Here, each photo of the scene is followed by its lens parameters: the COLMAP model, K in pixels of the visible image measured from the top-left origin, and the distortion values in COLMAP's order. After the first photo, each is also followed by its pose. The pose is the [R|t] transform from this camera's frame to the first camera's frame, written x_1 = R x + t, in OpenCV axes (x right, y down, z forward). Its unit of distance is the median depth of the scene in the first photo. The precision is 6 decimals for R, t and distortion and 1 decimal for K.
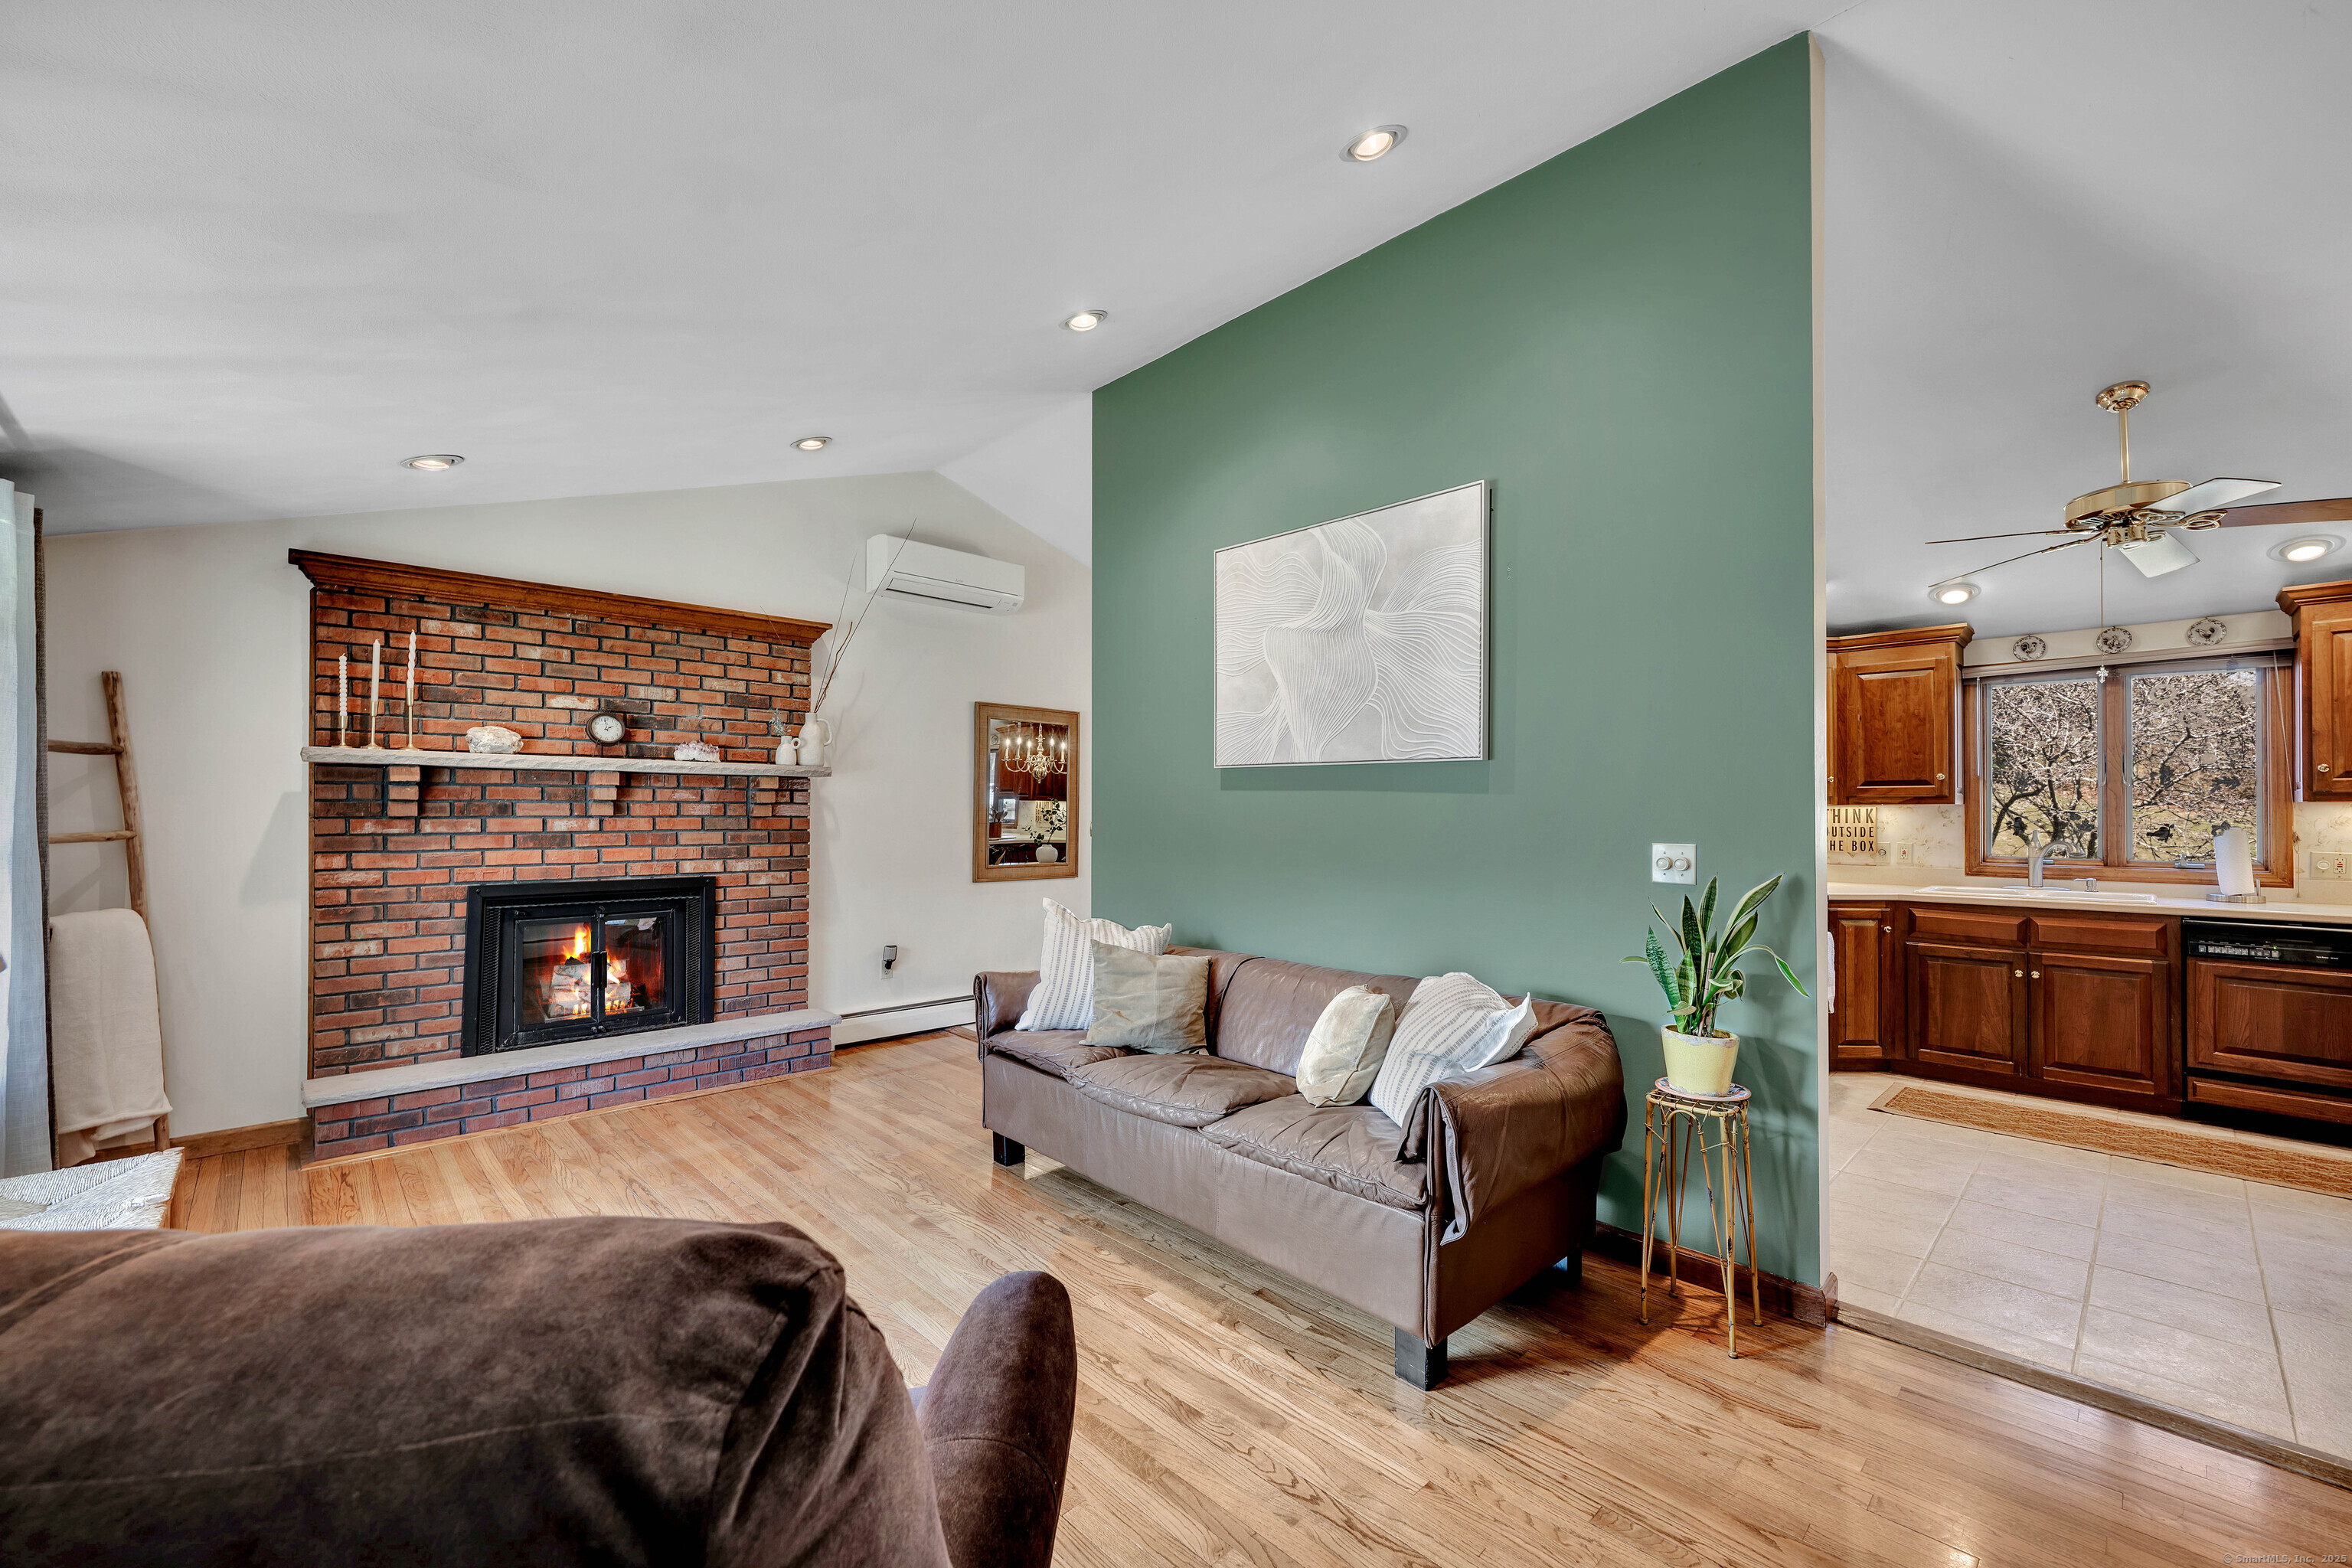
lens RADIAL K [[937.5, 0, 1166.7], [0, 937.5, 807.2], [0, 0, 1]] dist [0.000638, 0.000031]
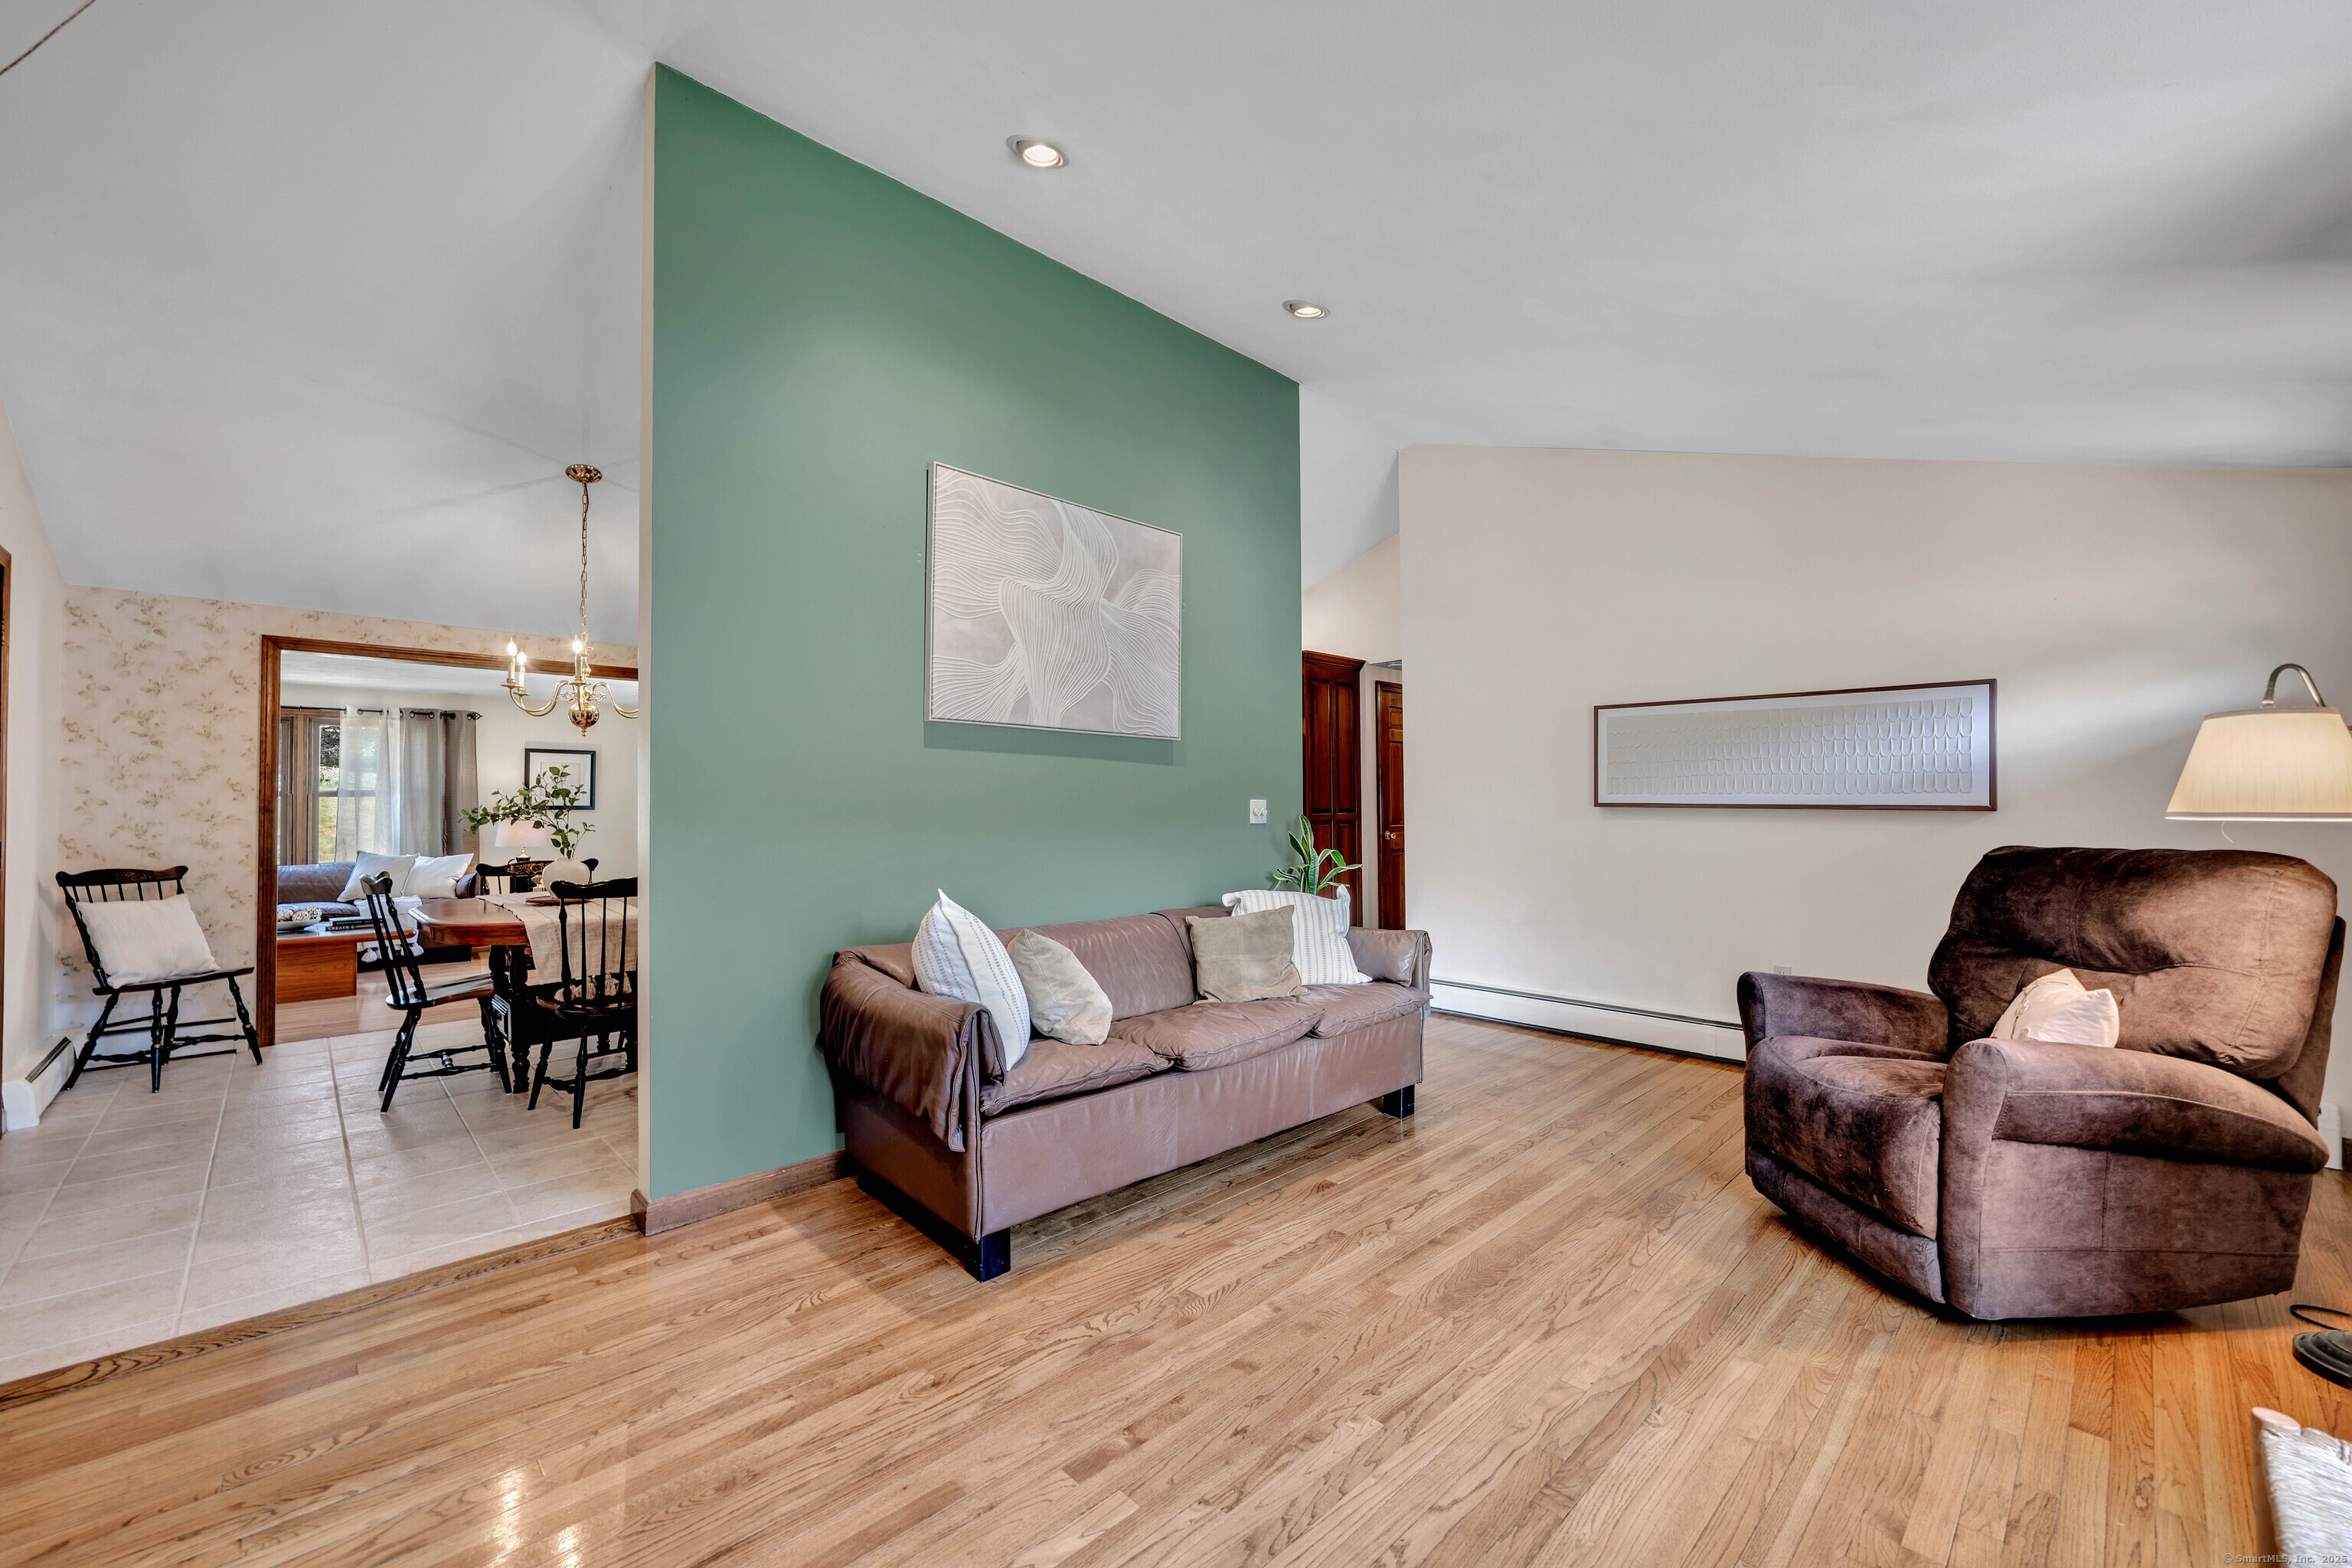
lens RADIAL K [[937.5, 0, 1169.6], [0, 937.5, 787.2], [0, 0, 1]] dist [0.000638, 0.000031]
pose [[-0.006582, 0.011906, 0.999907, -0.869577], [-0.007412, 0.999901, -0.011955, 0.029304], [-0.999951, -0.007490, -0.006493, 0.879313]]
